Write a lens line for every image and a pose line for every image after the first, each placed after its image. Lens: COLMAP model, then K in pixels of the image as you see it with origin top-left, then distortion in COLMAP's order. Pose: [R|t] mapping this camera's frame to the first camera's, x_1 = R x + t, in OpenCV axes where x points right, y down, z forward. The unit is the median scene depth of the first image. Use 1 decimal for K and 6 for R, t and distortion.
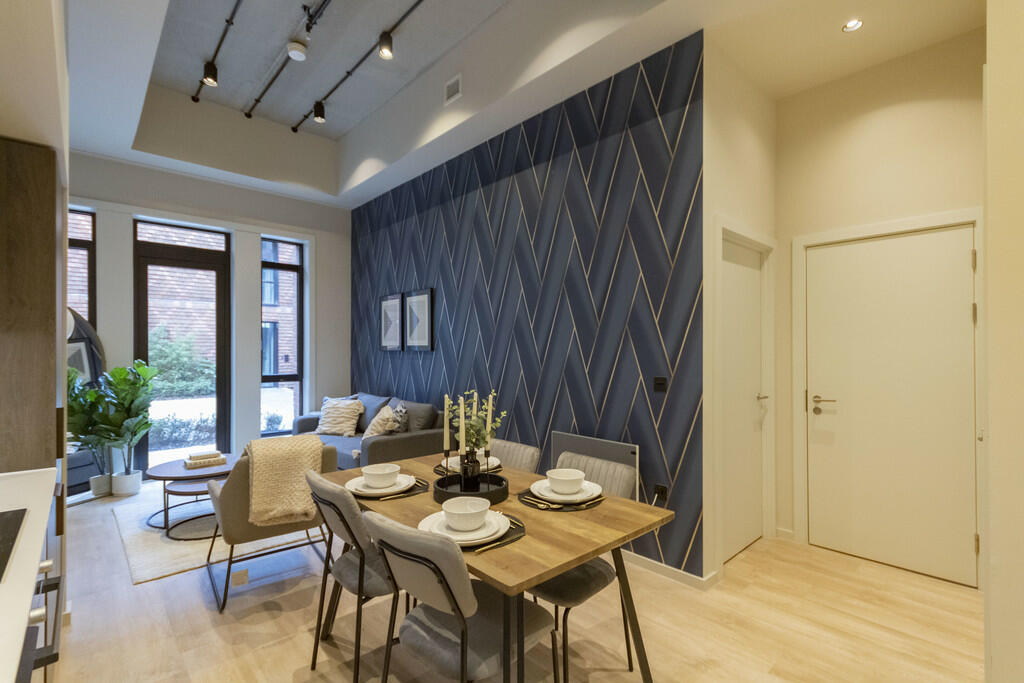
lens RADIAL K [[479.0, 0, 520.3], [0, 479.0, 348.6], [0, 0, 1]] dist [0.000122, 0.000092]
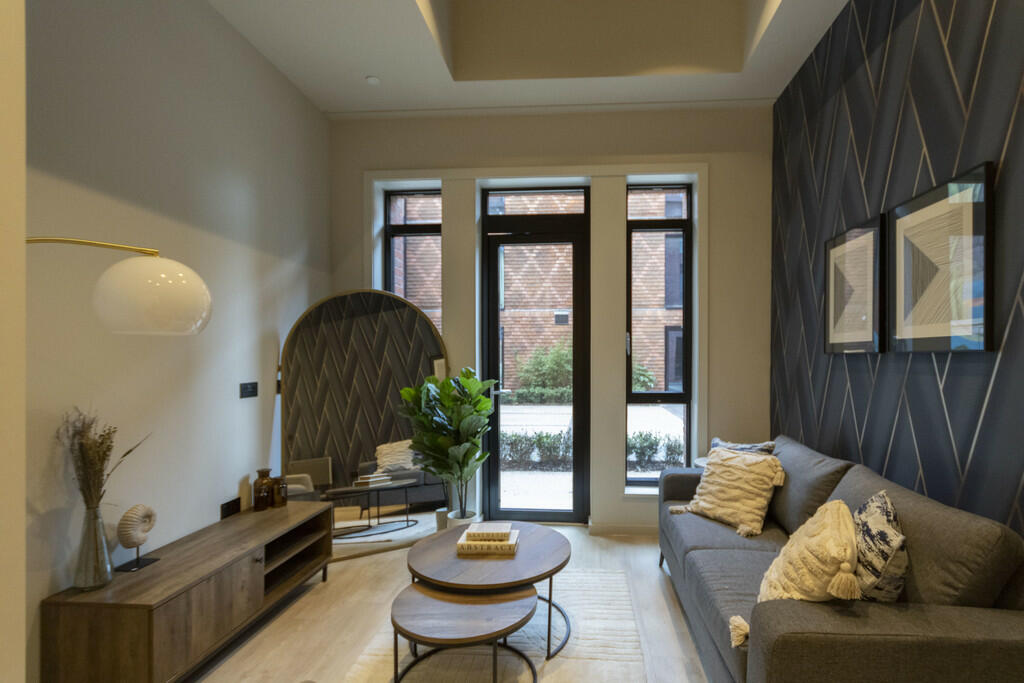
lens RADIAL K [[488.1, 0, 548.5], [0, 488.1, 363.1], [0, 0, 1]] dist [0.001398, -0.000140]
pose [[0.681484, 0.008733, -0.731780, -0.135365], [-0.000748, 0.999937, 0.011236, 0.008304], [0.731832, -0.007110, 0.681448, 0.507856]]
